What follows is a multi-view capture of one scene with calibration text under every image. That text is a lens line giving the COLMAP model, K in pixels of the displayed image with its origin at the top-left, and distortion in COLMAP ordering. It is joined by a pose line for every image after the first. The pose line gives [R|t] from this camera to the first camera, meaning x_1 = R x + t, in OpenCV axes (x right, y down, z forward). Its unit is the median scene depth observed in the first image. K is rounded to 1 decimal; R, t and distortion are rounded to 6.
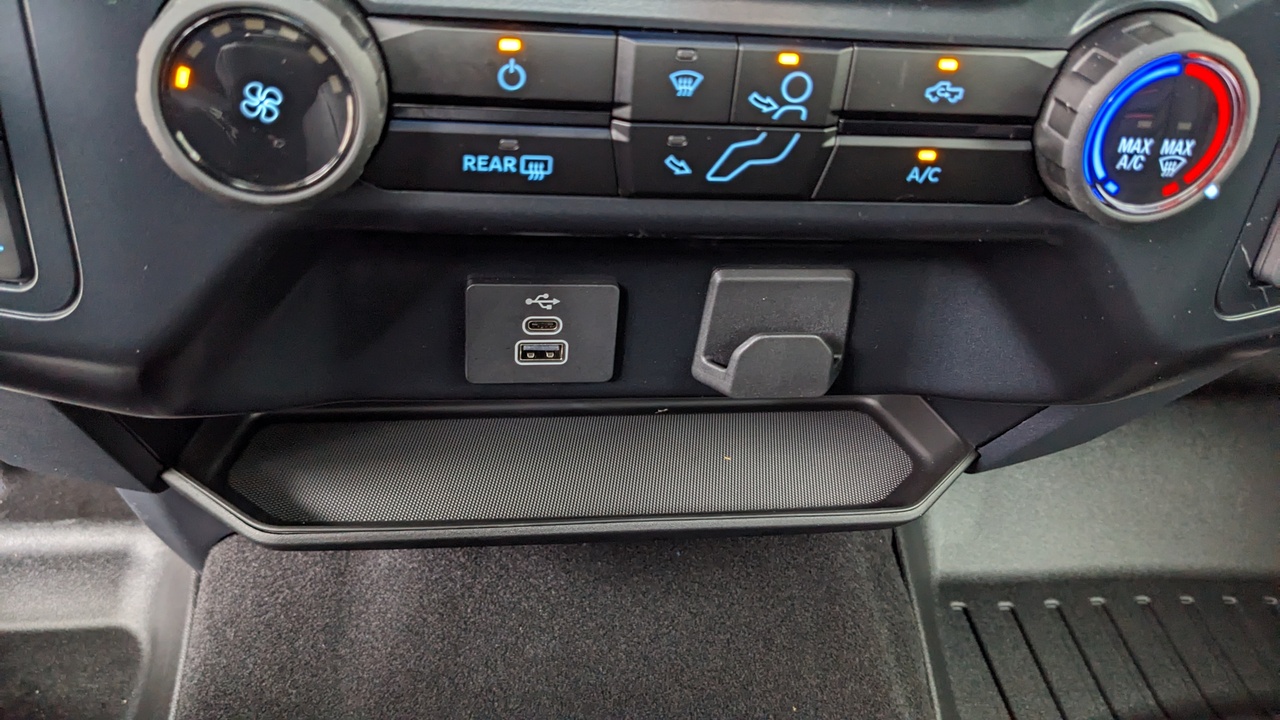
lens RADIAL K [[1062.1, 0, 609.1], [0, 1062.1, 380.2], [0, 0, 1]] dist [0.077159, -0.162248]
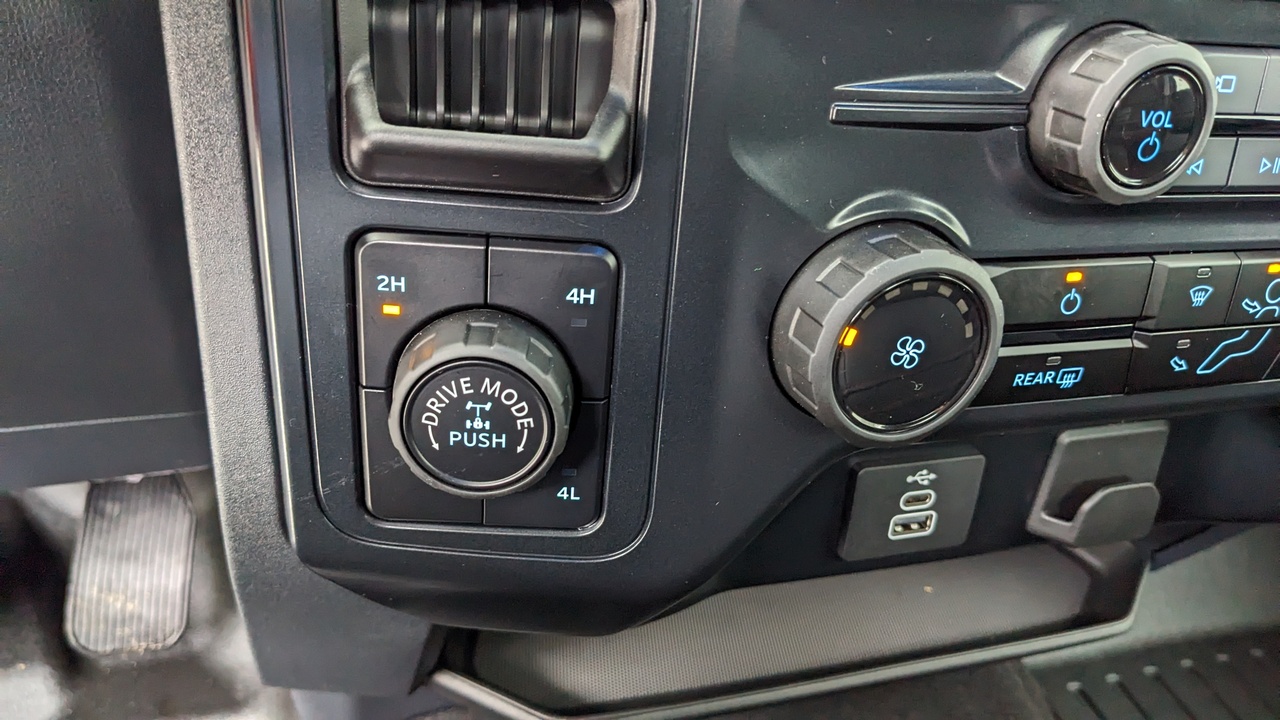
lens RADIAL K [[1081.8, 0, 620.2], [0, 1081.8, 358.0], [0, 0, 1]] dist [0.093935, -0.192196]
pose [[0.982887, -0.079790, 0.166031, -0.686304], [0.096584, 0.990718, -0.095652, -0.153443], [-0.156858, 0.110051, 0.981471, -0.025032]]
